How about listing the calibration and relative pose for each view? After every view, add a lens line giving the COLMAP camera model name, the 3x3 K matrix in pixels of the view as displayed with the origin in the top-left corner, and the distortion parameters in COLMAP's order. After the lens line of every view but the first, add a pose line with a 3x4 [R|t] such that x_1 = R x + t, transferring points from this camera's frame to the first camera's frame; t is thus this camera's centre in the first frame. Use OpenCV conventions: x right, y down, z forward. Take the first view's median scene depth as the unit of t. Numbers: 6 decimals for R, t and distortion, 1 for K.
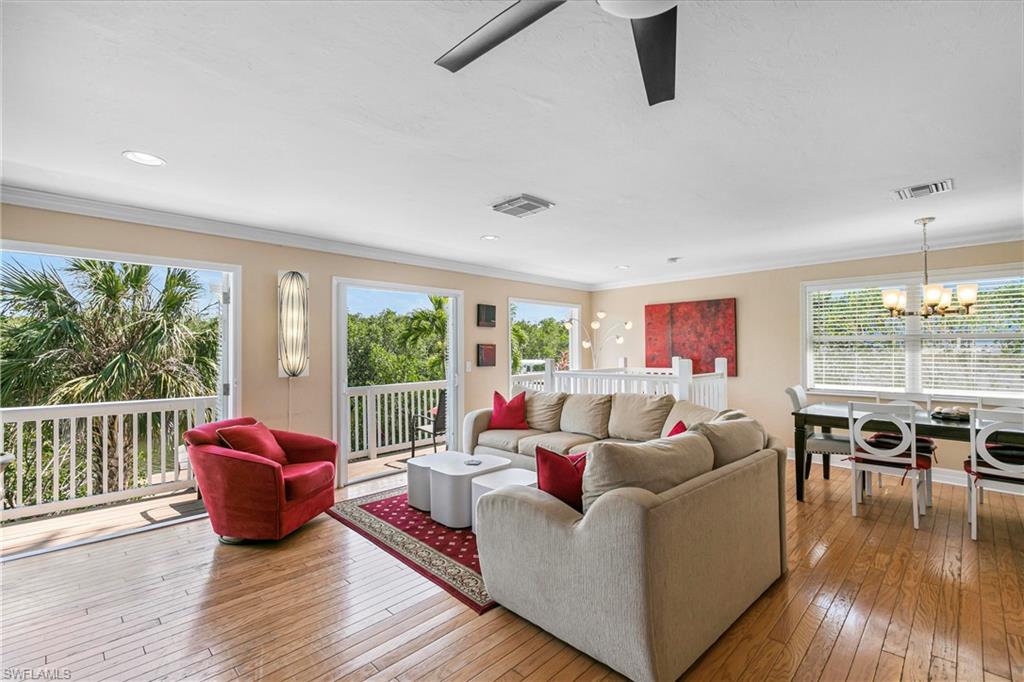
lens RADIAL K [[464.7, 0, 504.6], [0, 464.7, 348.9], [0, 0, 1]] dist [0.005336, 0.001189]
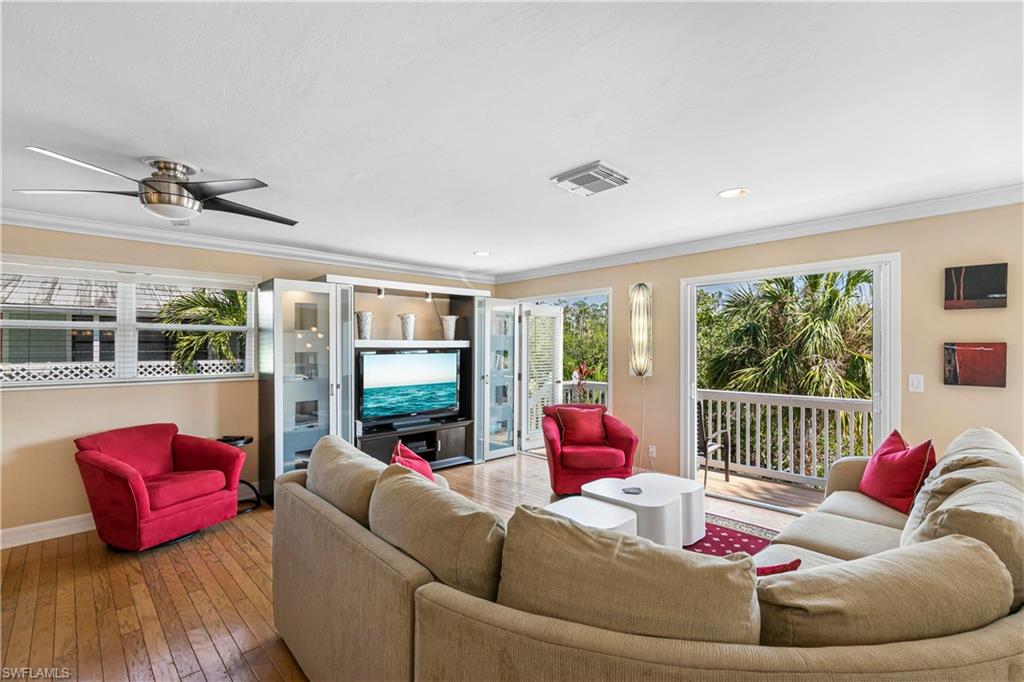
lens RADIAL K [[464.7, 0, 512.2], [0, 464.7, 337.4], [0, 0, 1]] dist [0.005336, 0.001189]
pose [[-0.020123, -0.022599, -0.999542, 0.495254], [0.006479, 0.999721, -0.022733, -0.007557], [0.999777, -0.006933, -0.019971, 0.511272]]
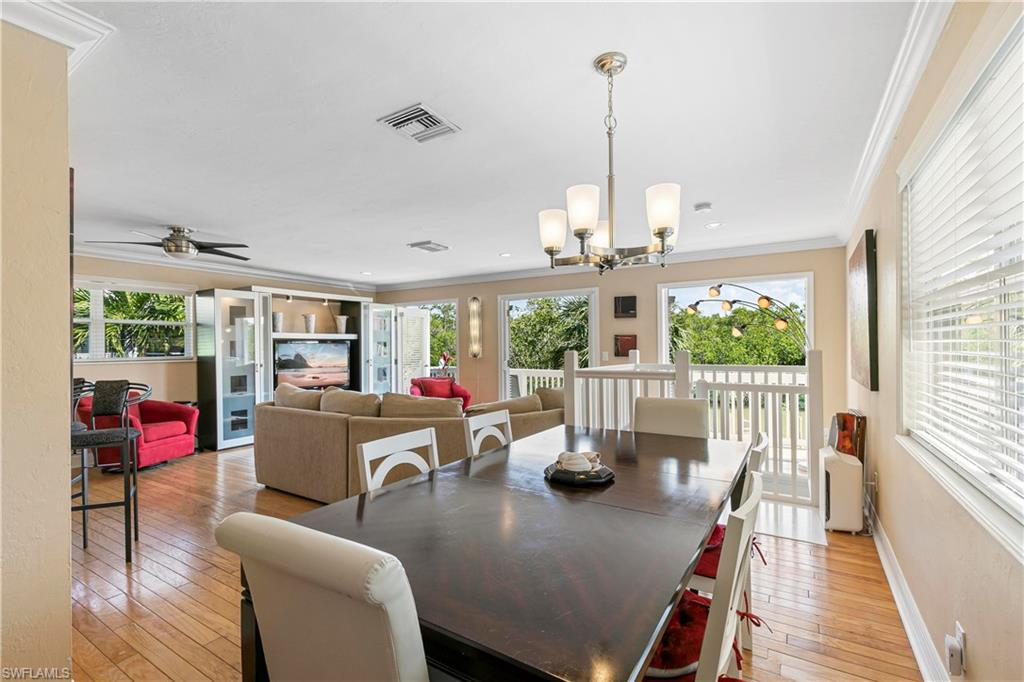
lens RADIAL K [[464.7, 0, 511.6], [0, 464.7, 362.3], [0, 0, 1]] dist [0.005336, 0.001189]
pose [[0.224675, 0.034901, -0.973809, 0.928414], [0.007218, 0.999271, 0.037479, 0.010413], [0.974407, -0.015449, 0.224259, 0.533641]]
